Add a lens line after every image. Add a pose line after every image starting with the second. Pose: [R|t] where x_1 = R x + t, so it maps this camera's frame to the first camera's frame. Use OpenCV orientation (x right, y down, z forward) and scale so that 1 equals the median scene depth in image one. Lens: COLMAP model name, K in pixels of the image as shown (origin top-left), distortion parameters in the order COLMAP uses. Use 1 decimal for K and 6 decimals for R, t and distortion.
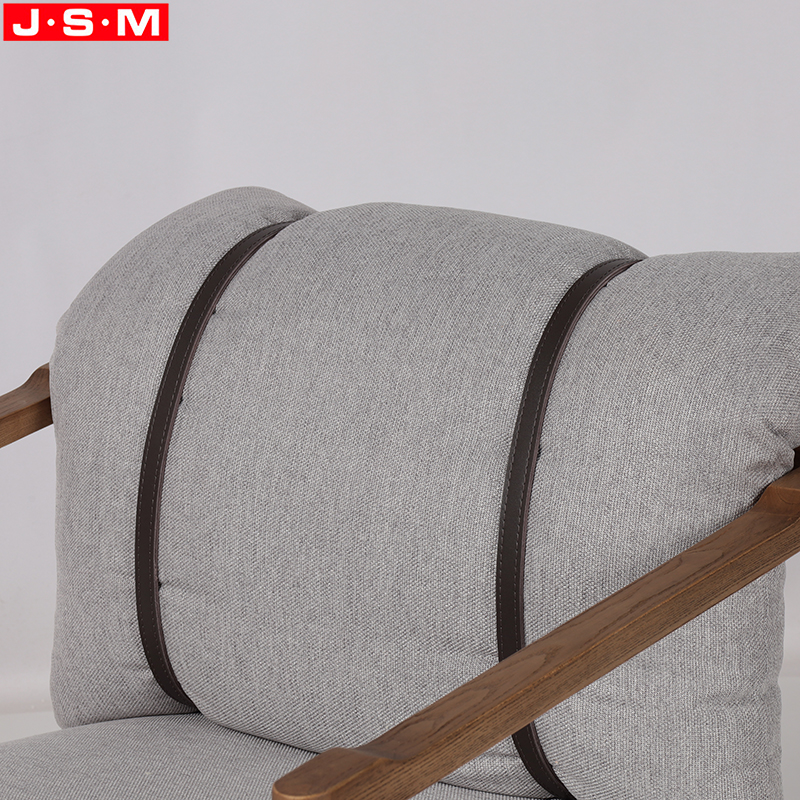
lens RADIAL K [[3388.4, 0, 400.0], [0, 3388.4, 400.0], [0, 0, 1]] dist [-0.097999, 2.340707]
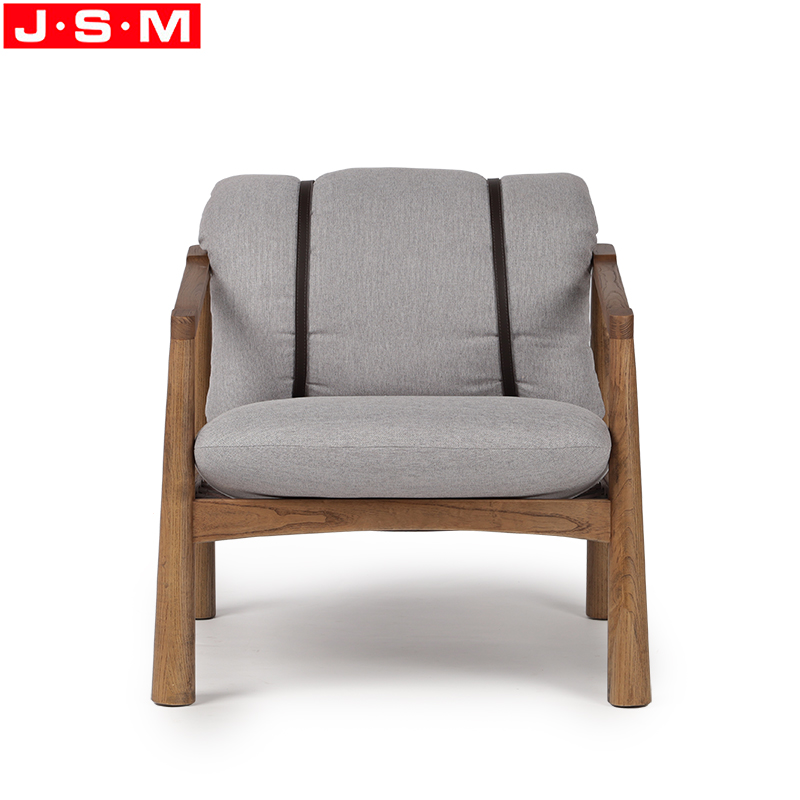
lens RADIAL K [[3388.4, 0, 400.0], [0, 3388.4, 400.0], [0, 0, 1]] dist [-0.097999, 2.340707]
pose [[0.817086, -0.048248, 0.574494, -1.361511], [0.118105, 0.989366, -0.084886, 0.306868], [-0.564289, 0.137210, 0.814095, -0.874618]]
